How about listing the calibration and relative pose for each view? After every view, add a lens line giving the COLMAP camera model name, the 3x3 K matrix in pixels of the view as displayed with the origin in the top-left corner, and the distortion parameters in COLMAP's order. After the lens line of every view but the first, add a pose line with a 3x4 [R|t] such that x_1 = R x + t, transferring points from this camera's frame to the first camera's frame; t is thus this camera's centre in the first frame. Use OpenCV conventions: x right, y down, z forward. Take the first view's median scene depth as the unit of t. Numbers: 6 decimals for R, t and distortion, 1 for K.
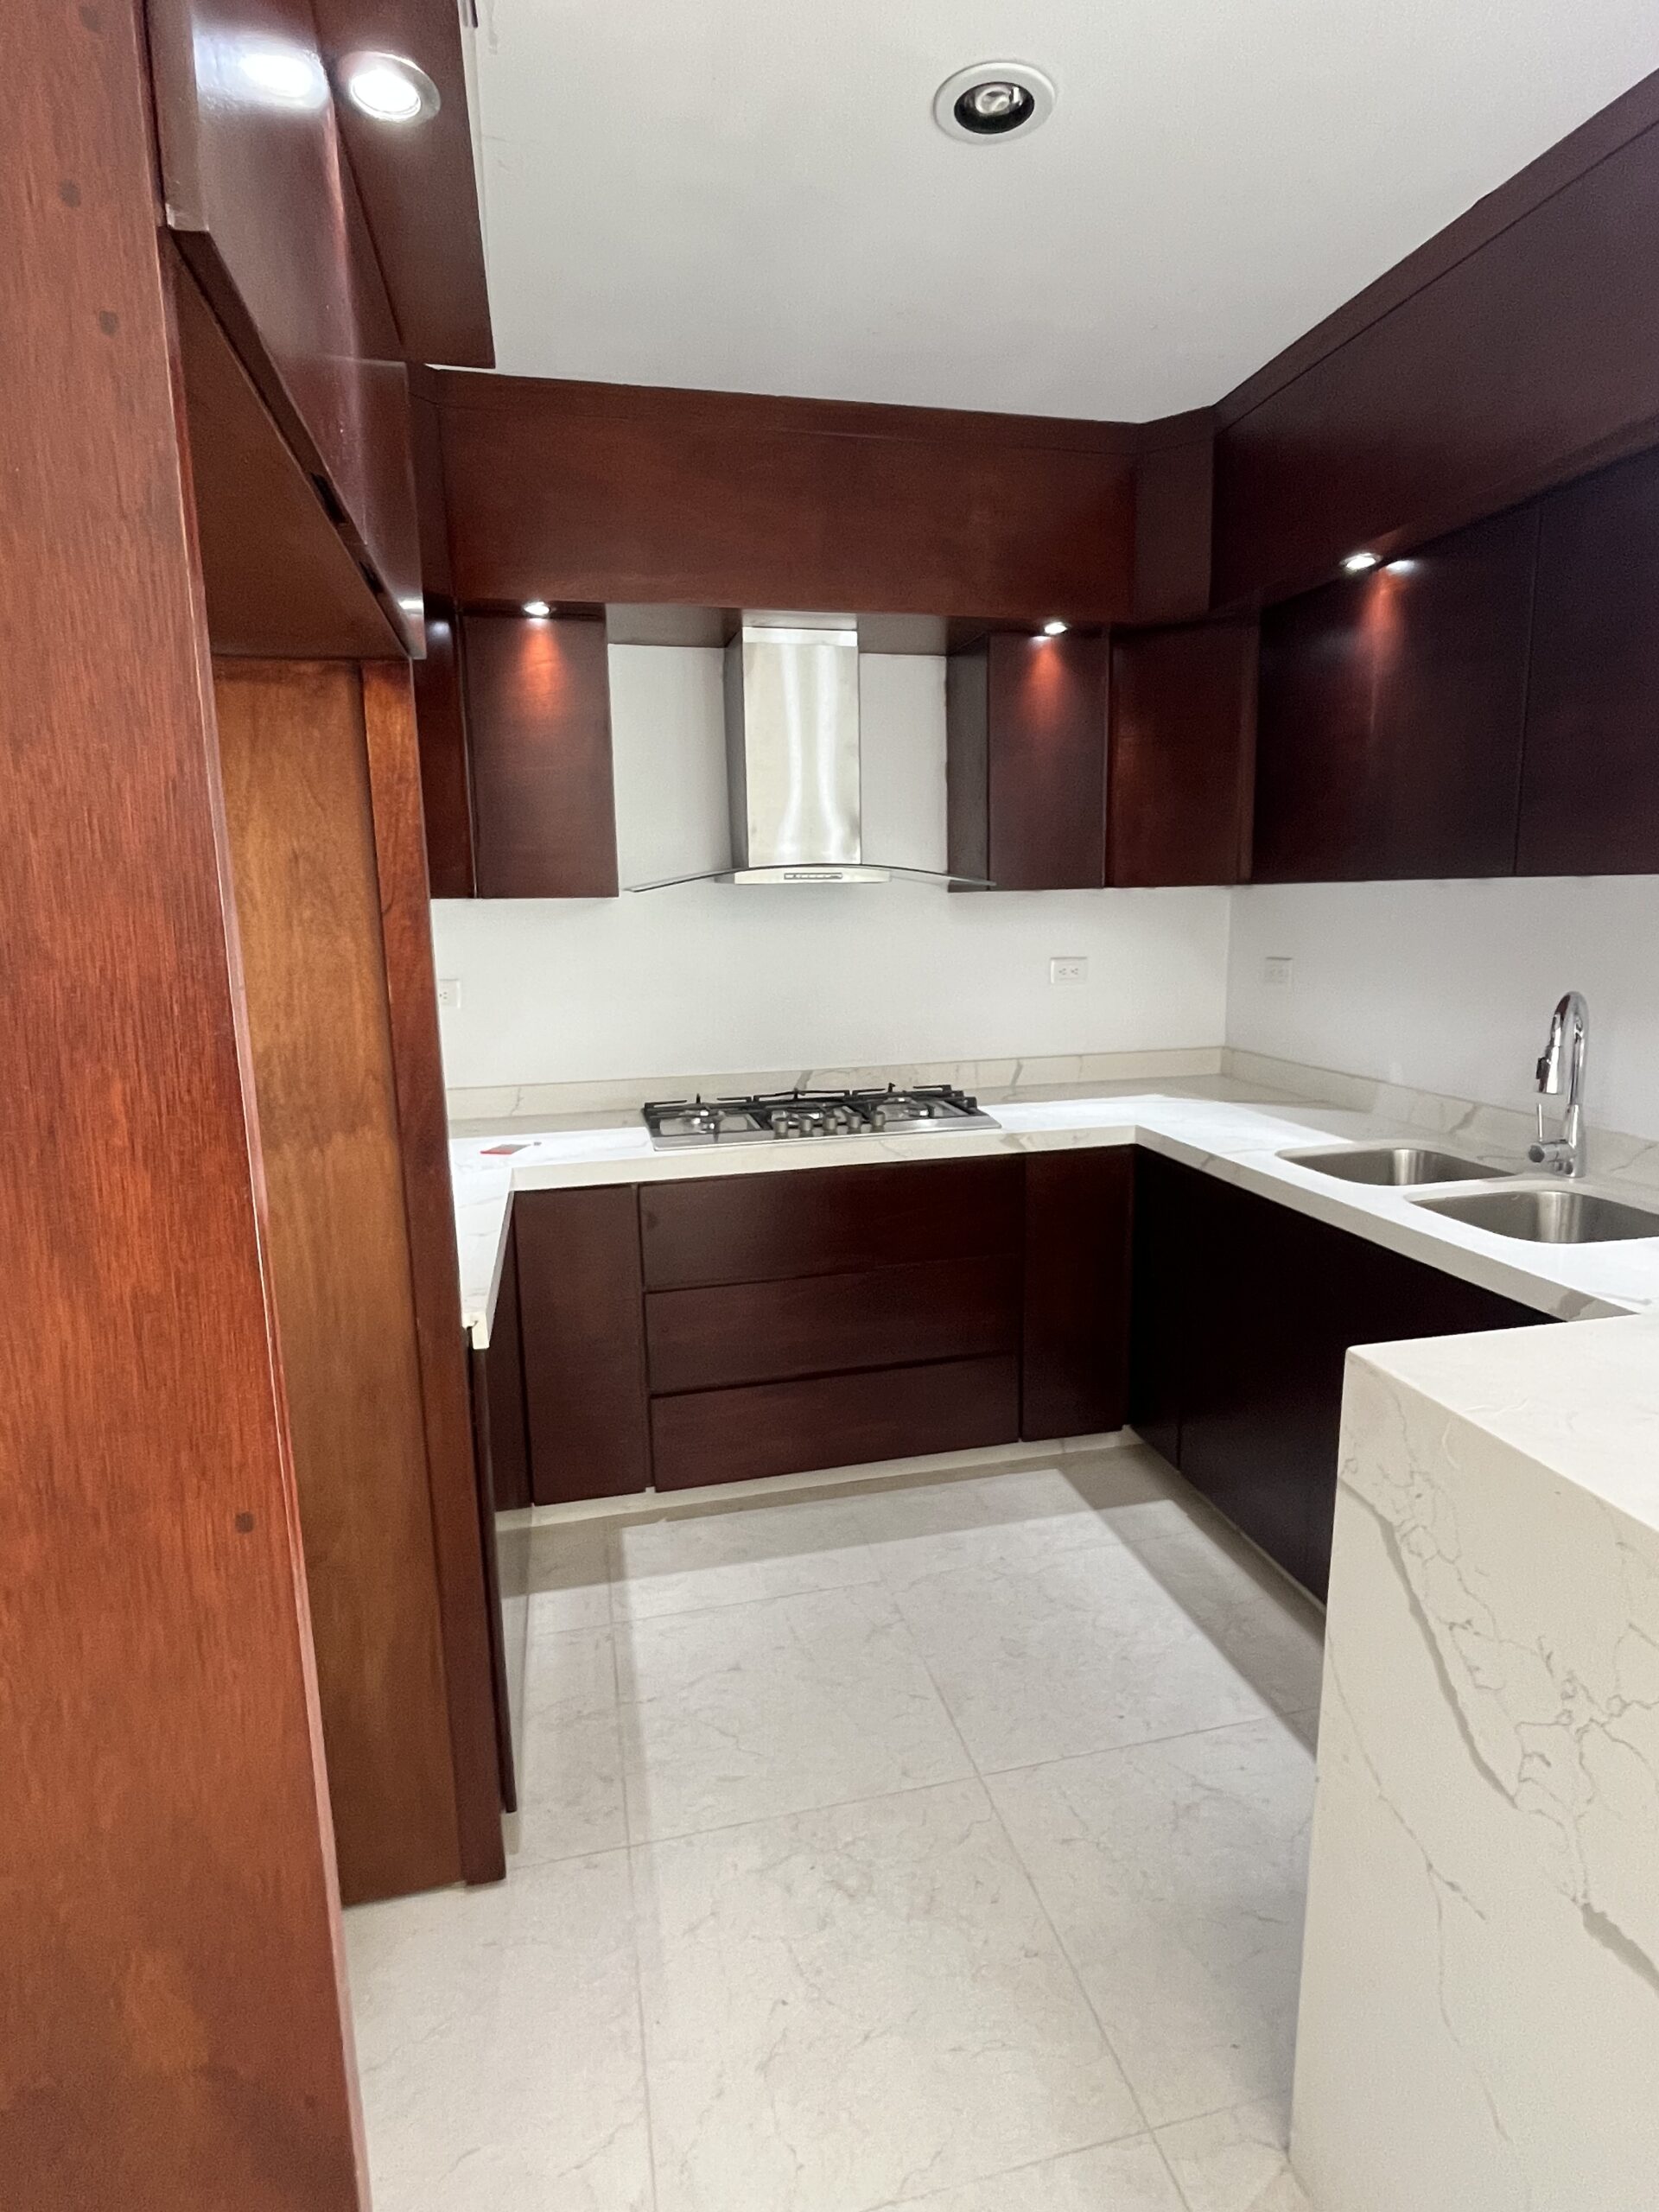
lens RADIAL K [[1158.3, 0, 829.5], [0, 1158.3, 1106.0], [0, 0, 1]] dist [-0.000469, -0.000392]
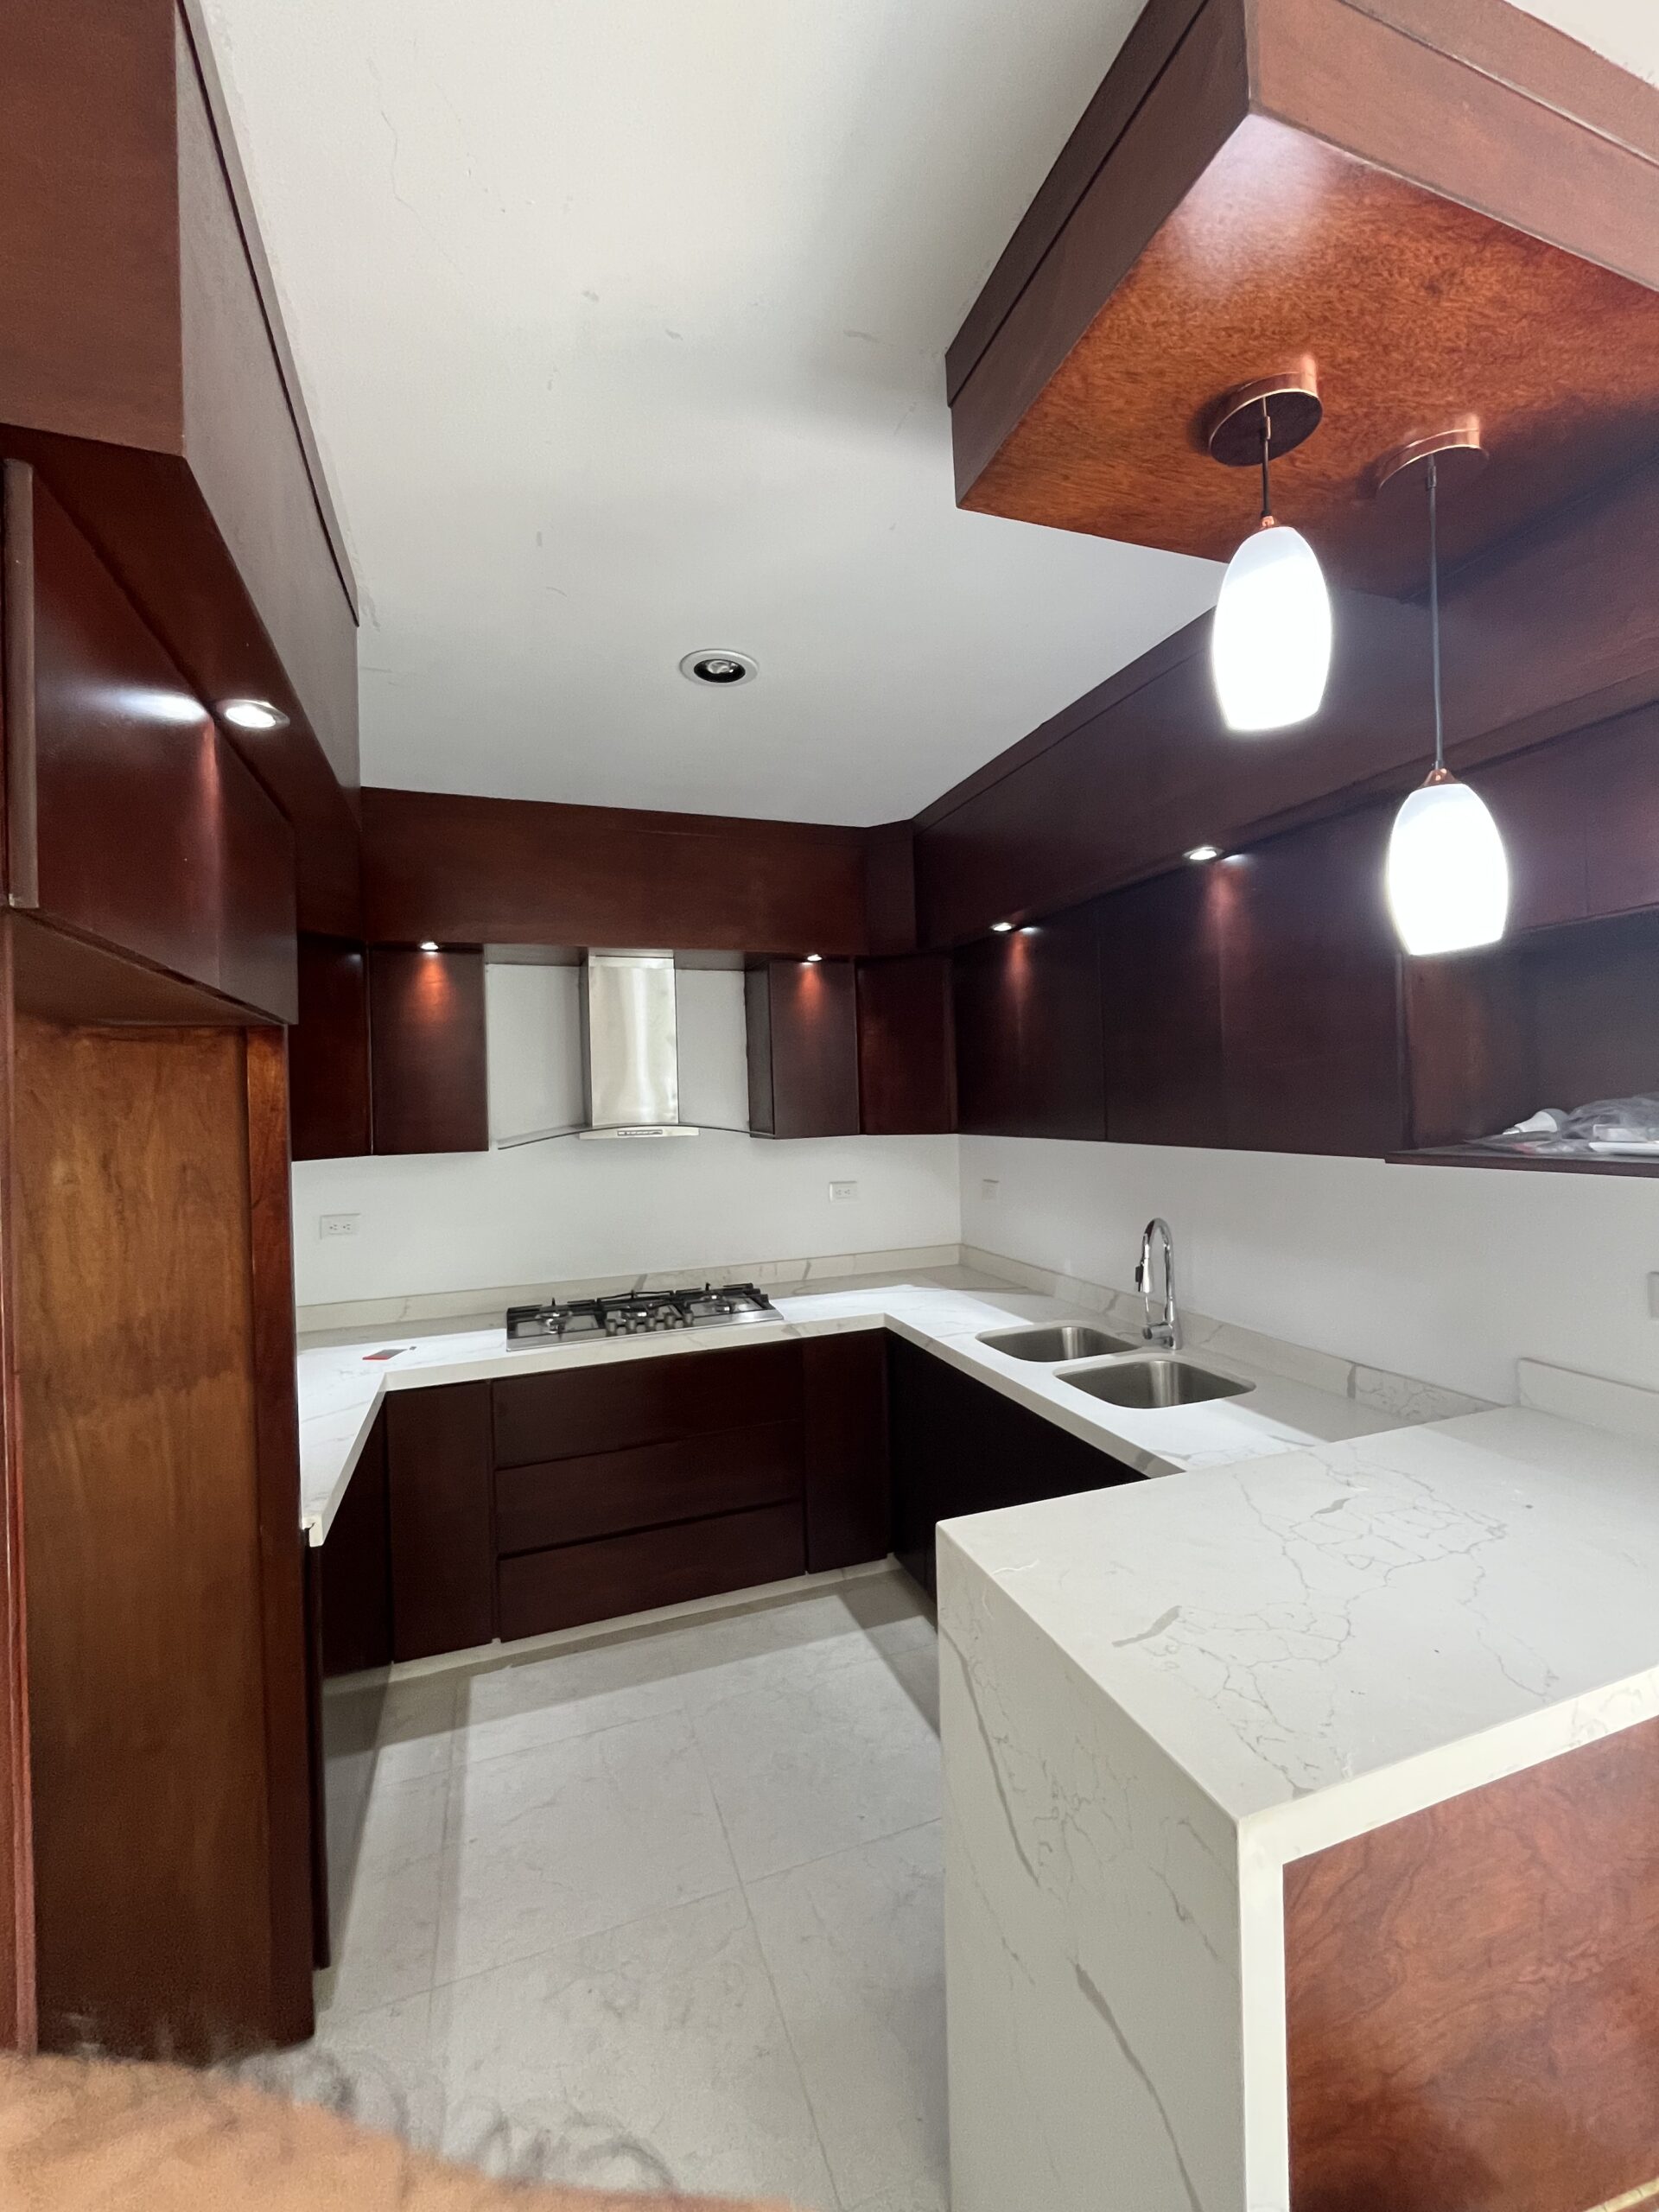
lens RADIAL K [[912.0, 0, 832.9], [0, 912.0, 1095.7], [0, 0, 1]] dist [-0.001811, -0.000267]
pose [[0.993048, -0.010567, 0.117238, 0.093131], [0.031386, 0.983676, -0.177190, -0.050515], [-0.113452, 0.179638, 0.977169, -0.073671]]
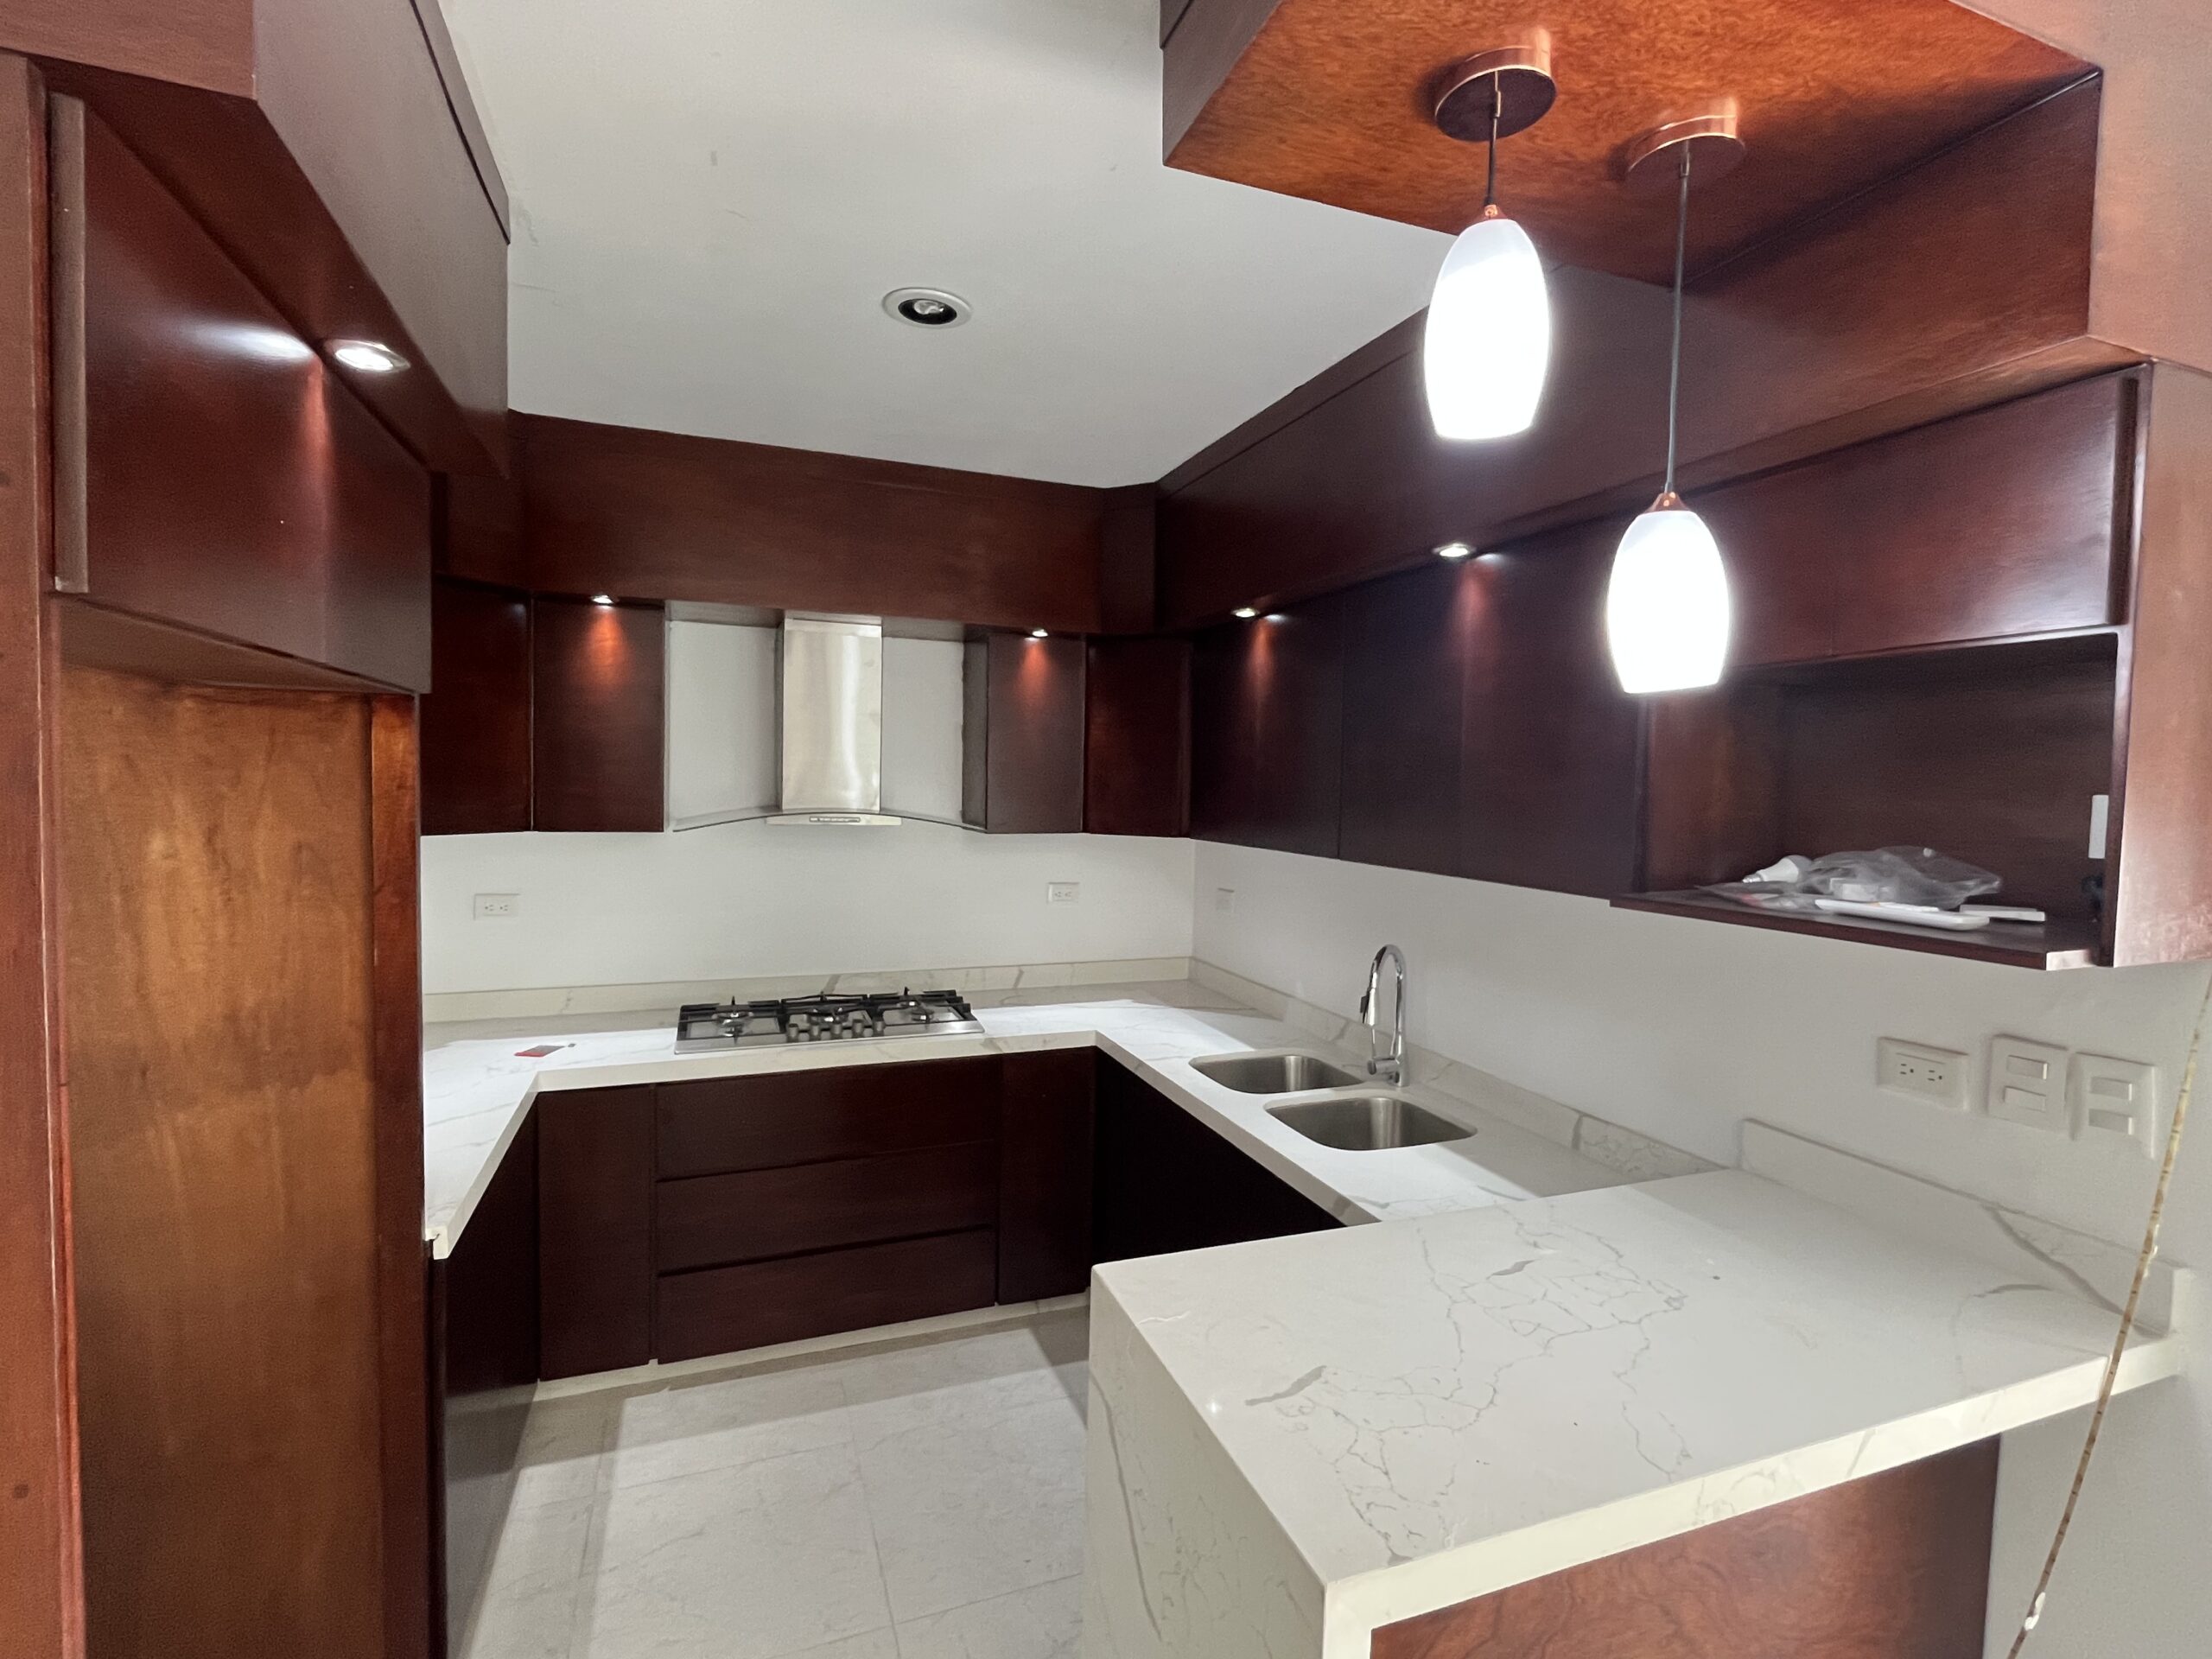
lens RADIAL K [[1028.9, 0, 1103.6], [0, 1028.9, 827.3], [0, 0, 1]] dist [-0.000566, -0.000390]
pose [[0.990783, 0.033380, 0.131280, 0.135479], [-0.016802, 0.991962, -0.125417, -0.066393], [-0.134411, 0.122055, 0.983380, -0.102848]]
